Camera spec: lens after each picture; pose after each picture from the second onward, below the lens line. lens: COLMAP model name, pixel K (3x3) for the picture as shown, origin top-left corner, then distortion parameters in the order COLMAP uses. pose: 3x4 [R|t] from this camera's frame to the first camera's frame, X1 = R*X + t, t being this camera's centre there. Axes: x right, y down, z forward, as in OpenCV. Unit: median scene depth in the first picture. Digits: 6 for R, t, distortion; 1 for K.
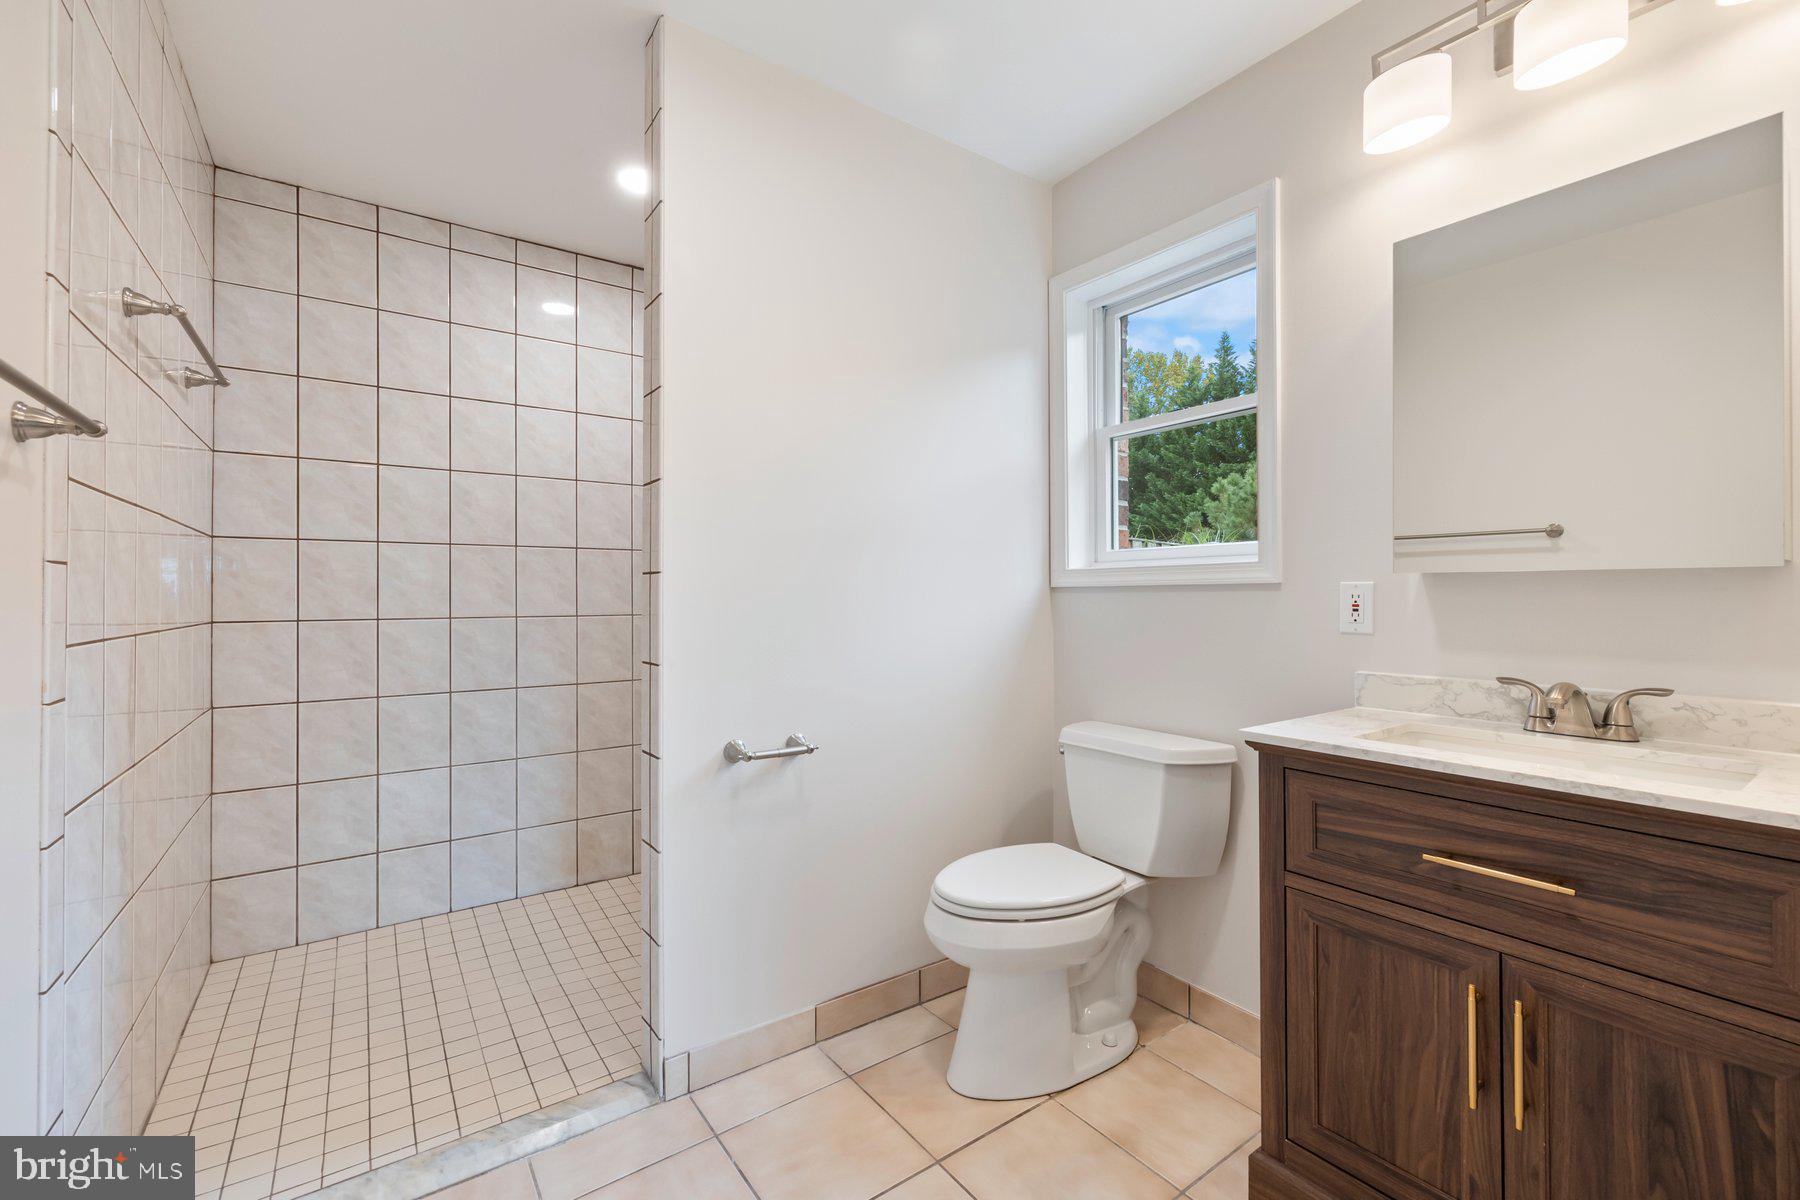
lens RADIAL K [[755.8, 0, 891.2], [0, 755.8, 595.3], [0, 0, 1]] dist [0.000242, -0.000199]
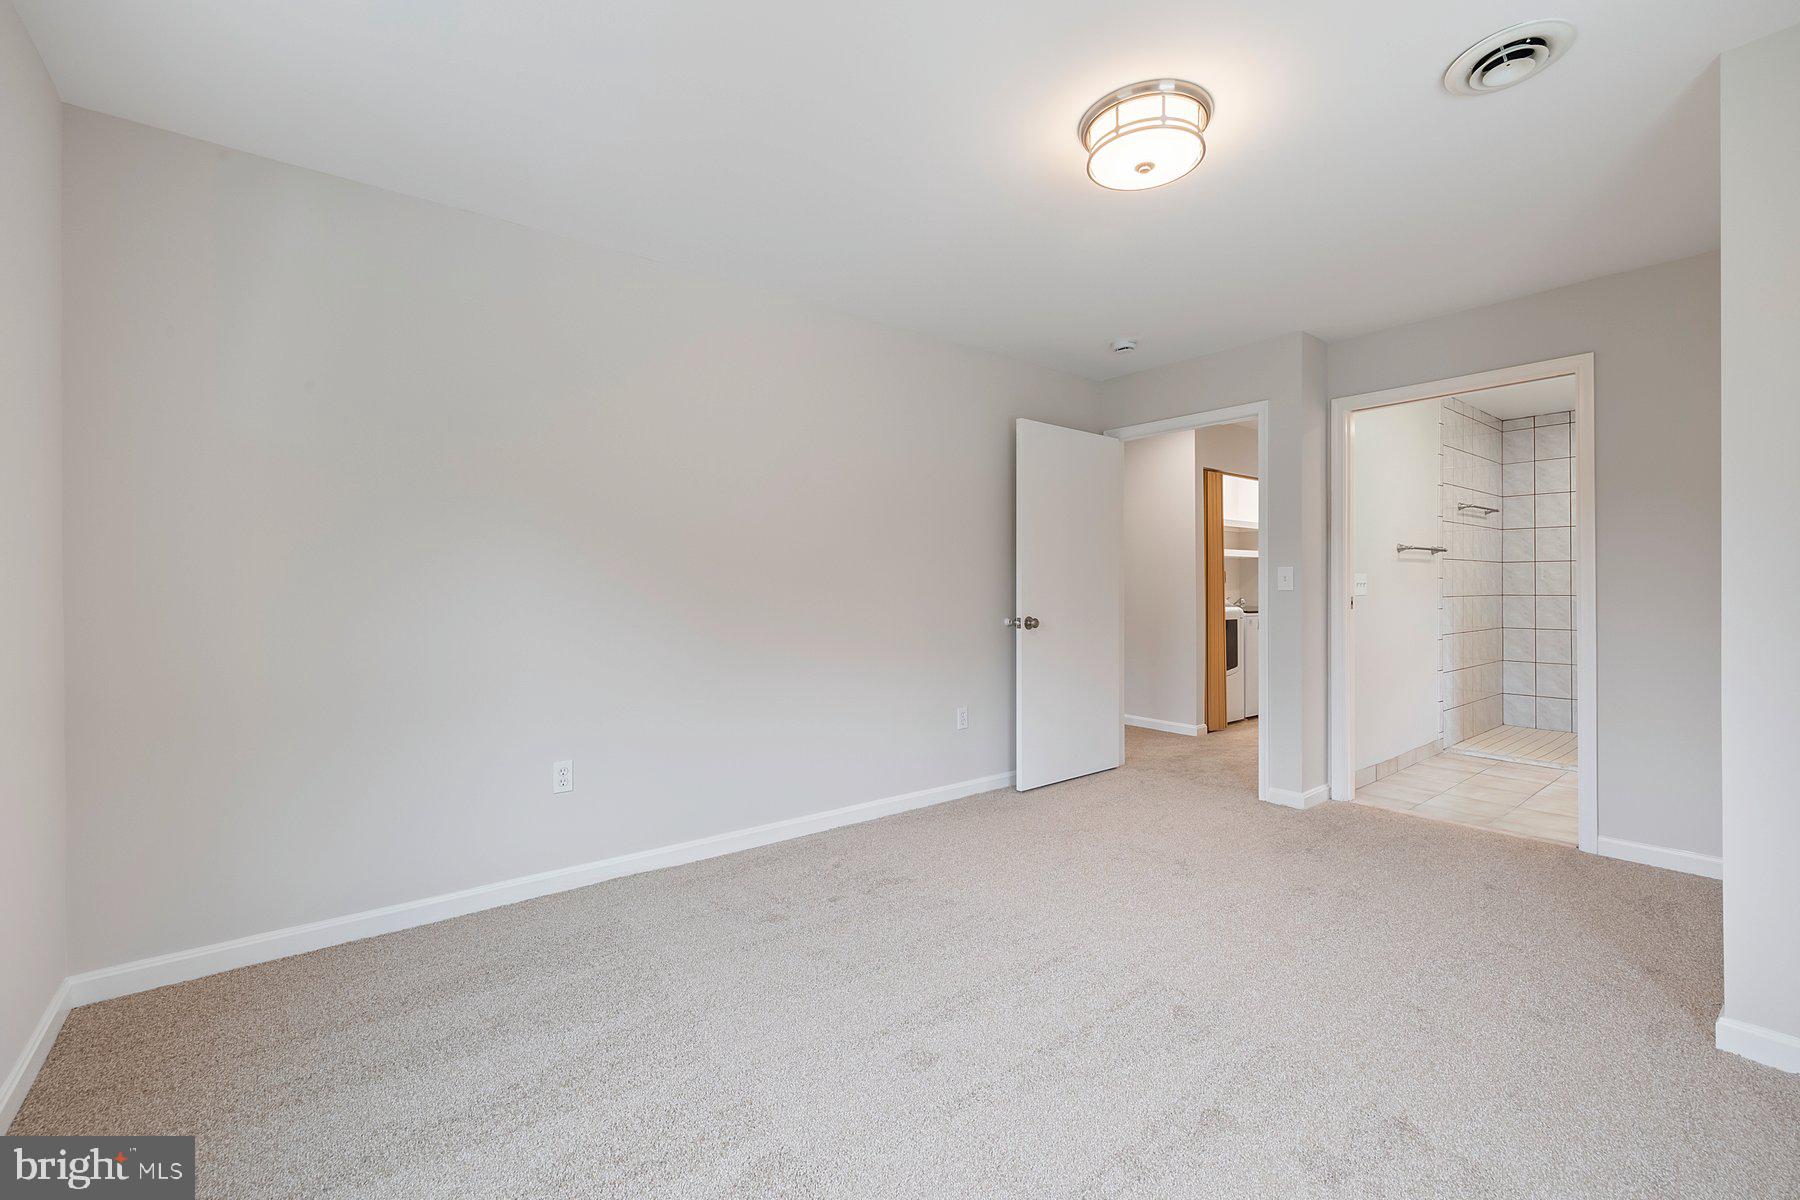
lens RADIAL K [[755.8, 0, 891.2], [0, 755.8, 595.3], [0, 0, 1]] dist [0.000242, -0.000199]
pose [[0.054893, 0.006042, -0.998474, 1.597590], [0.008684, 0.999941, 0.006528, -0.000823], [0.998454, -0.009029, 0.054837, -1.254164]]
